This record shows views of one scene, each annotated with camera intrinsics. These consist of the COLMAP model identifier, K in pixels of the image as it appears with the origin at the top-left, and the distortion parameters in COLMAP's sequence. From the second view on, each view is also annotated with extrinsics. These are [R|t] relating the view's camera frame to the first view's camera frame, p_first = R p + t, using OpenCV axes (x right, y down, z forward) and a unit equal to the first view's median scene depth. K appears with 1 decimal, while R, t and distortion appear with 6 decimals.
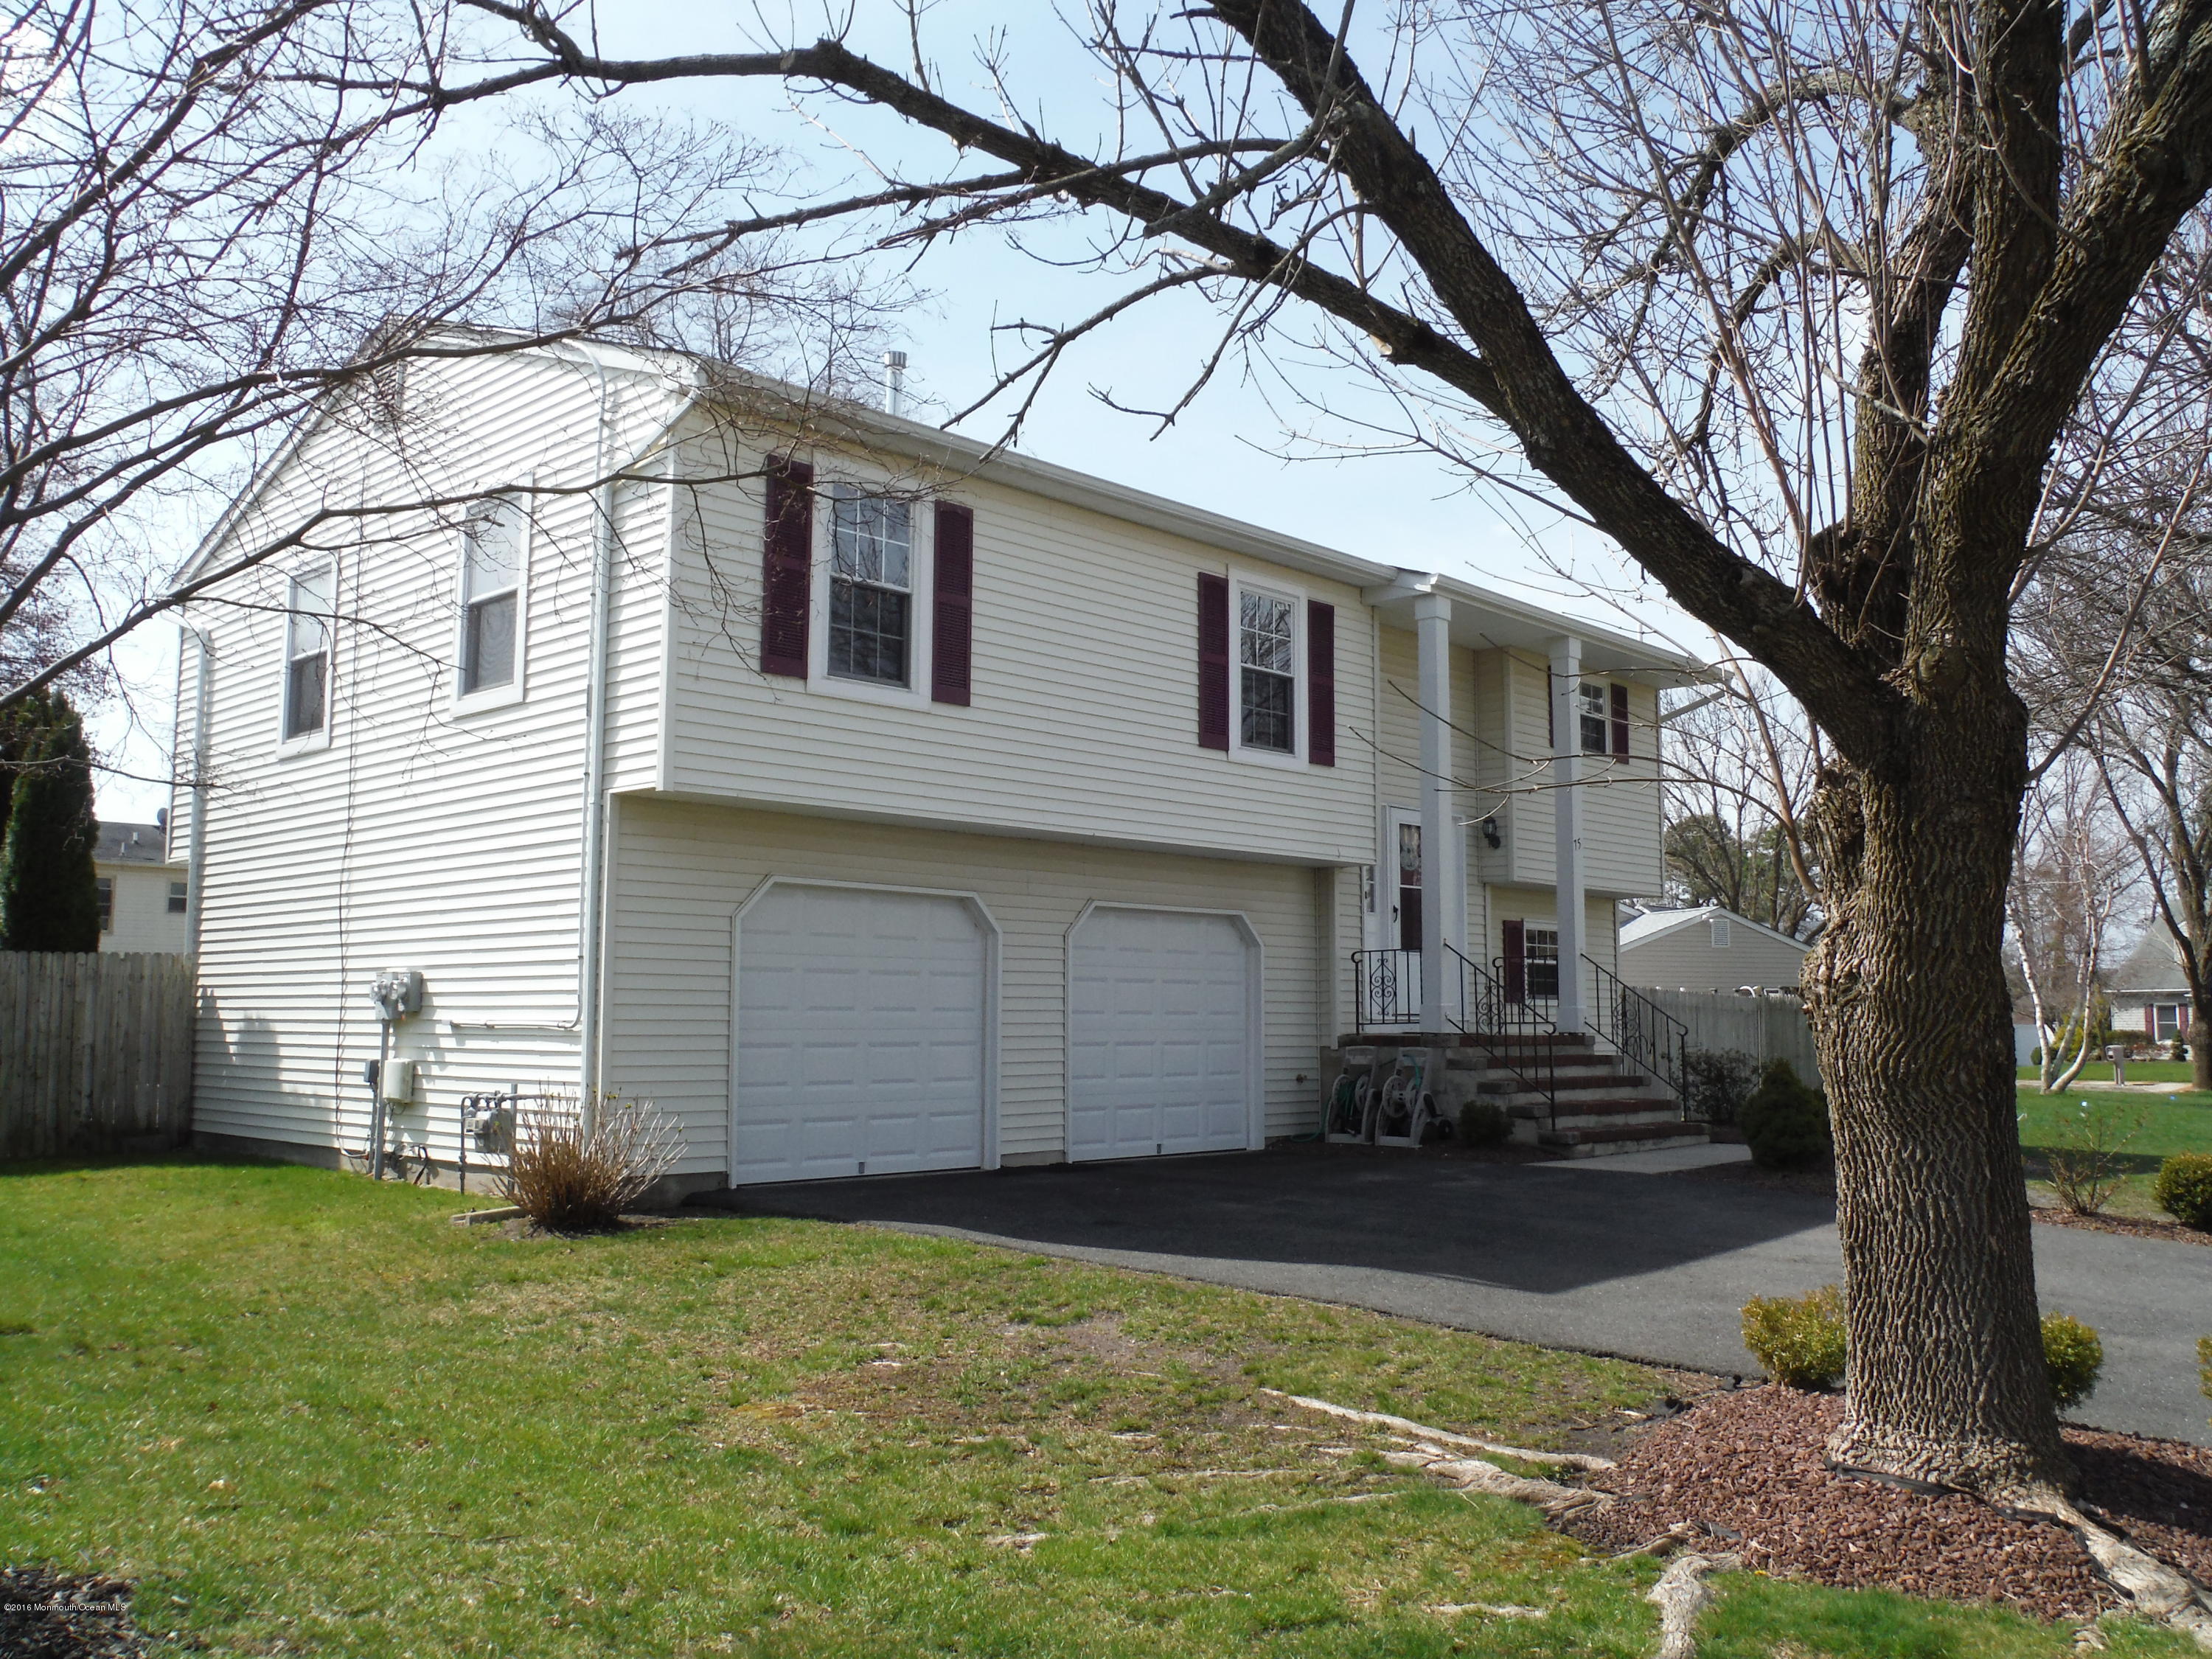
lens RADIAL K [[1880.8, 0, 1097.4], [0, 1880.8, 818.3], [0, 0, 1]] dist [-0.089905, -0.000182]
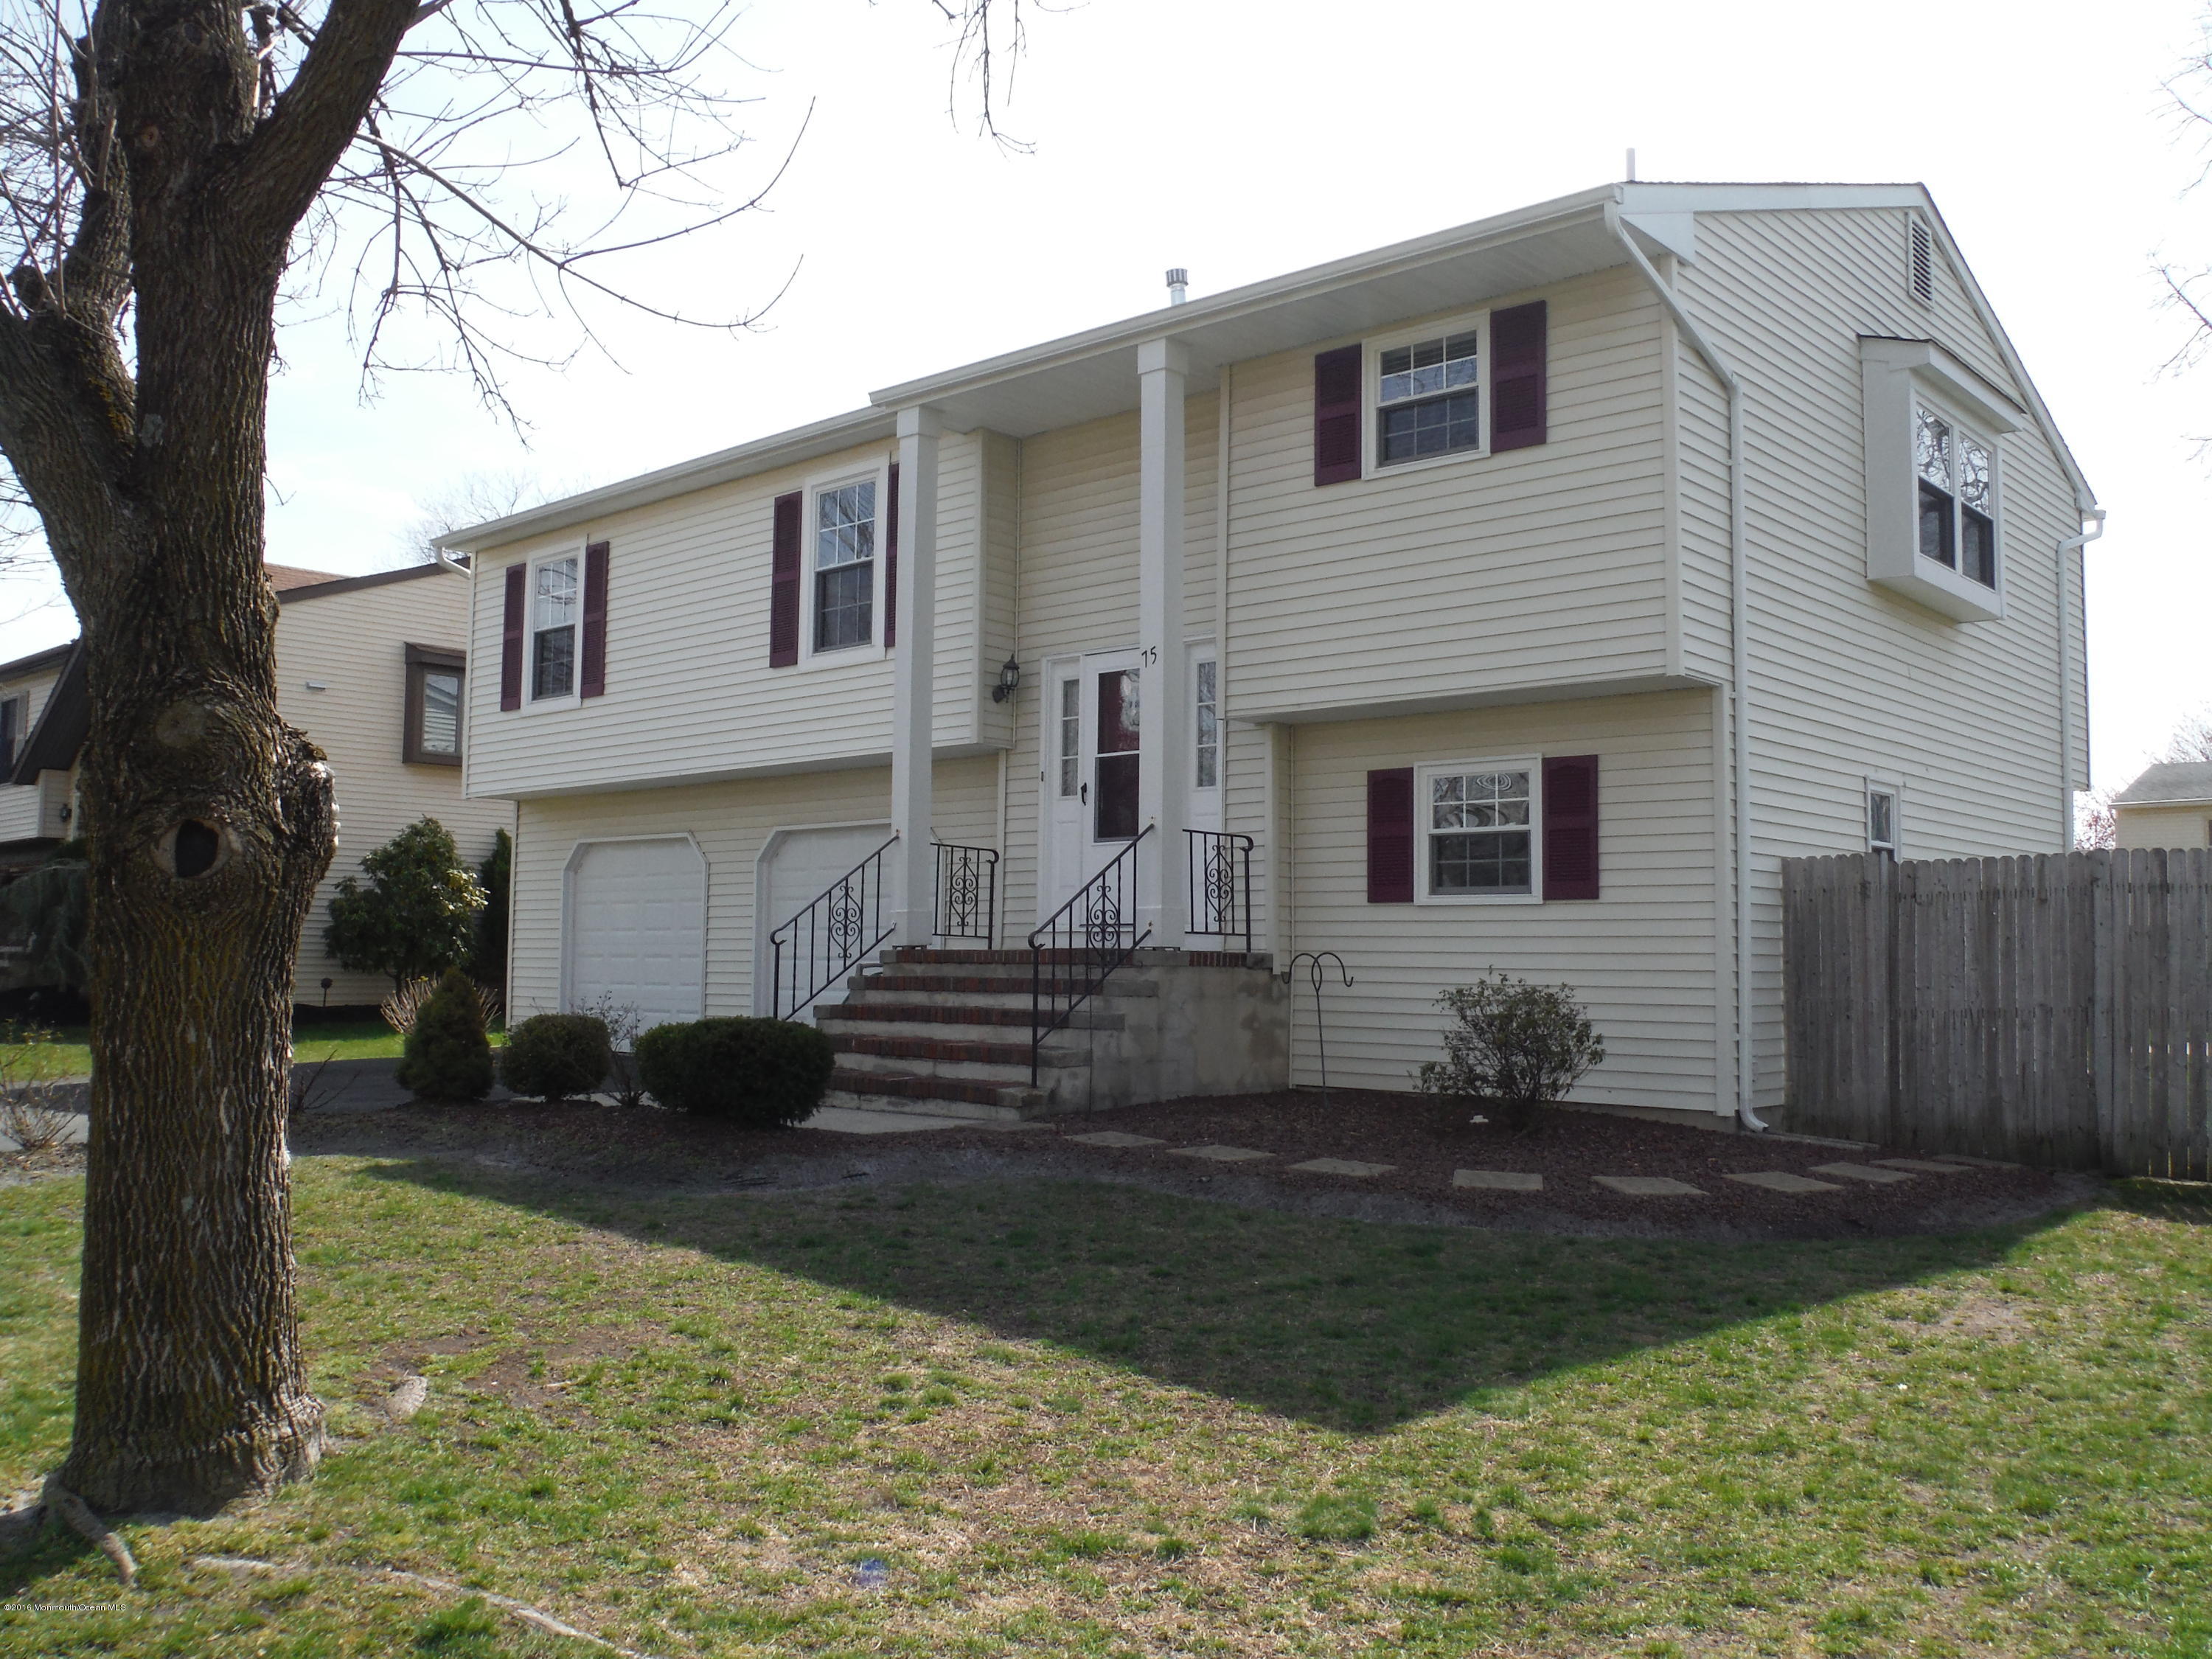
lens RADIAL K [[1880.8, 0, 1098.3], [0, 1880.8, 826.6], [0, 0, 1]] dist [-0.089905, -0.000182]
pose [[0.017975, -0.060242, -0.998022, 1.071506], [0.112839, 0.991928, -0.057842, 0.126344], [0.993451, -0.111576, 0.024627, 1.138344]]
